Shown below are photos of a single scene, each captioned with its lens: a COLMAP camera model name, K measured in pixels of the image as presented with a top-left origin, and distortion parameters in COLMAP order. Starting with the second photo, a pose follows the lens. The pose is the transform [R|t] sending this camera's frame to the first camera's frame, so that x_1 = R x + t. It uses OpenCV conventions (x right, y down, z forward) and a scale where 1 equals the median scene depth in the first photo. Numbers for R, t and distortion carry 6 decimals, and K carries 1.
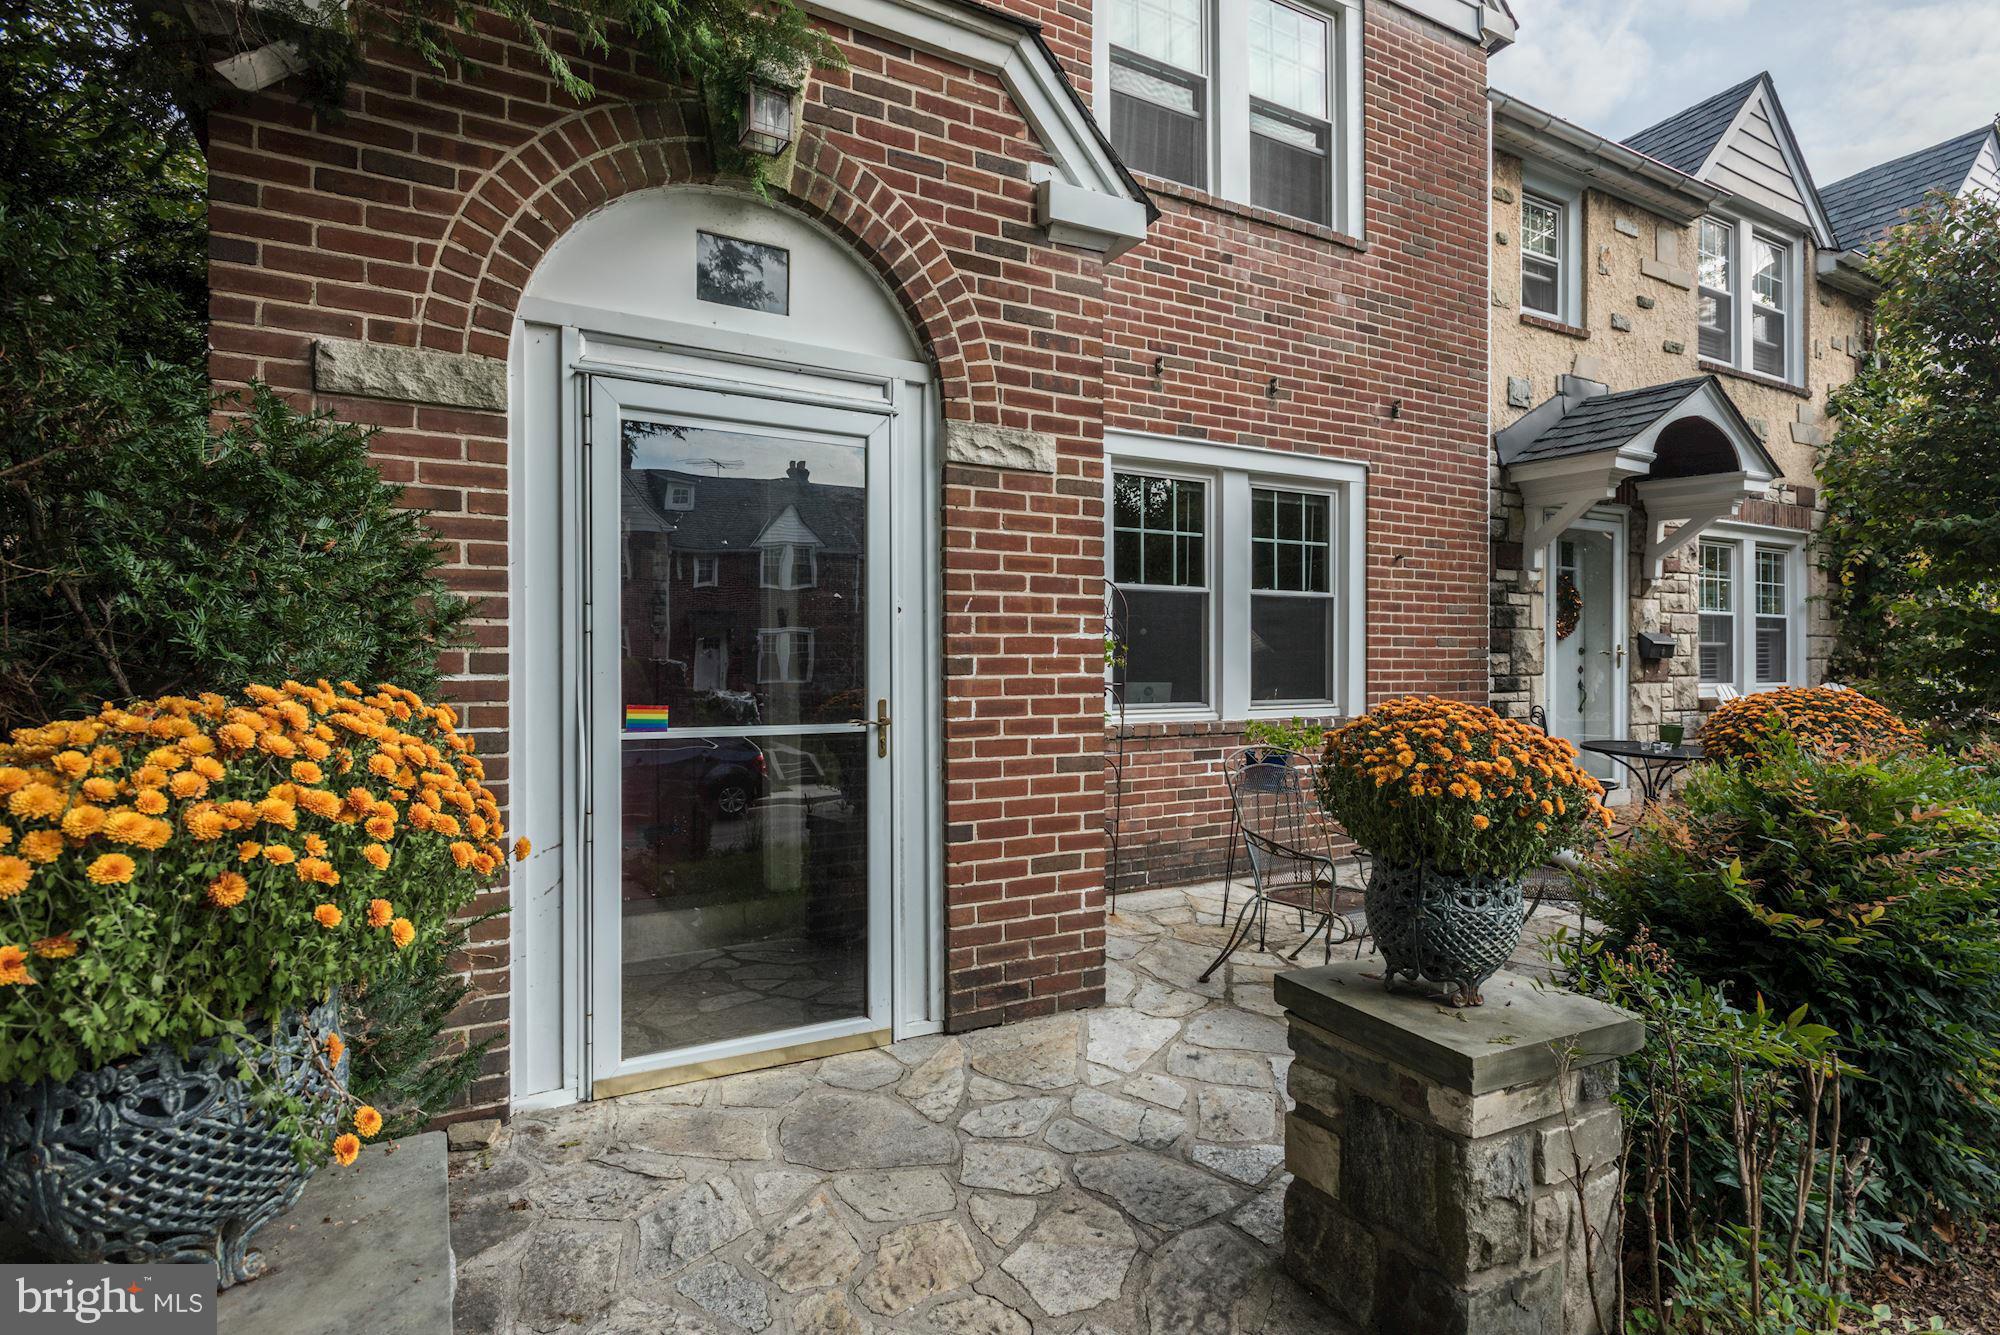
lens RADIAL K [[1067.1, 0, 996.0], [0, 1067.1, 661.3], [0, 0, 1]] dist [-0.002576, -0.002025]
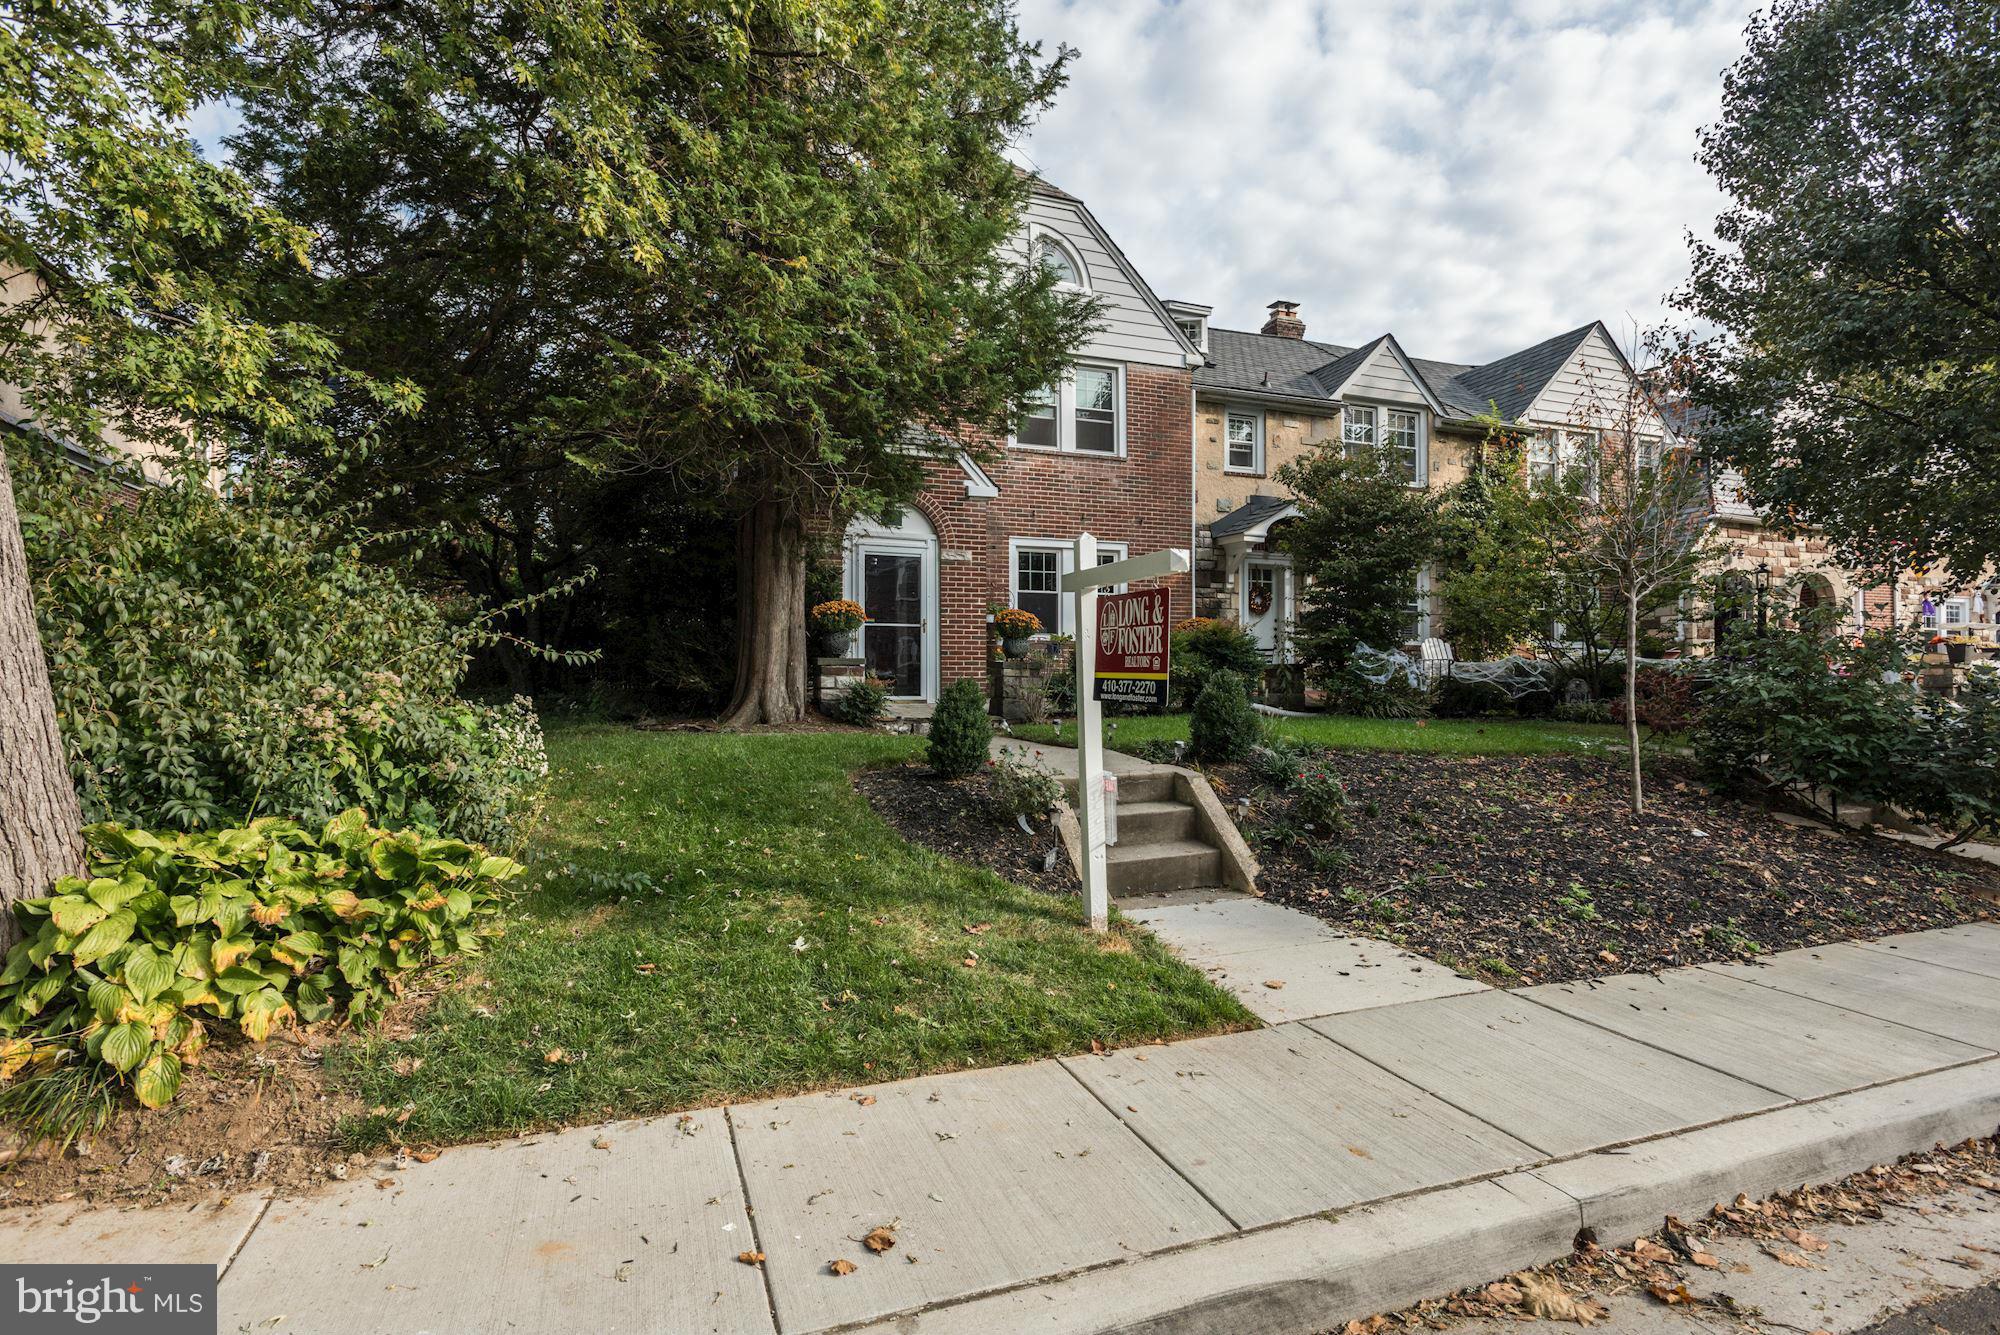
lens RADIAL K [[1067.1, 0, 1013.5], [0, 1067.1, 675.0], [0, 0, 1]] dist [-0.002576, -0.002025]
pose [[0.991441, 0.002254, -0.130535, 0.417019], [-0.001660, 0.999988, 0.004661, 0.125754], [0.130544, -0.004404, 0.991433, -1.636582]]
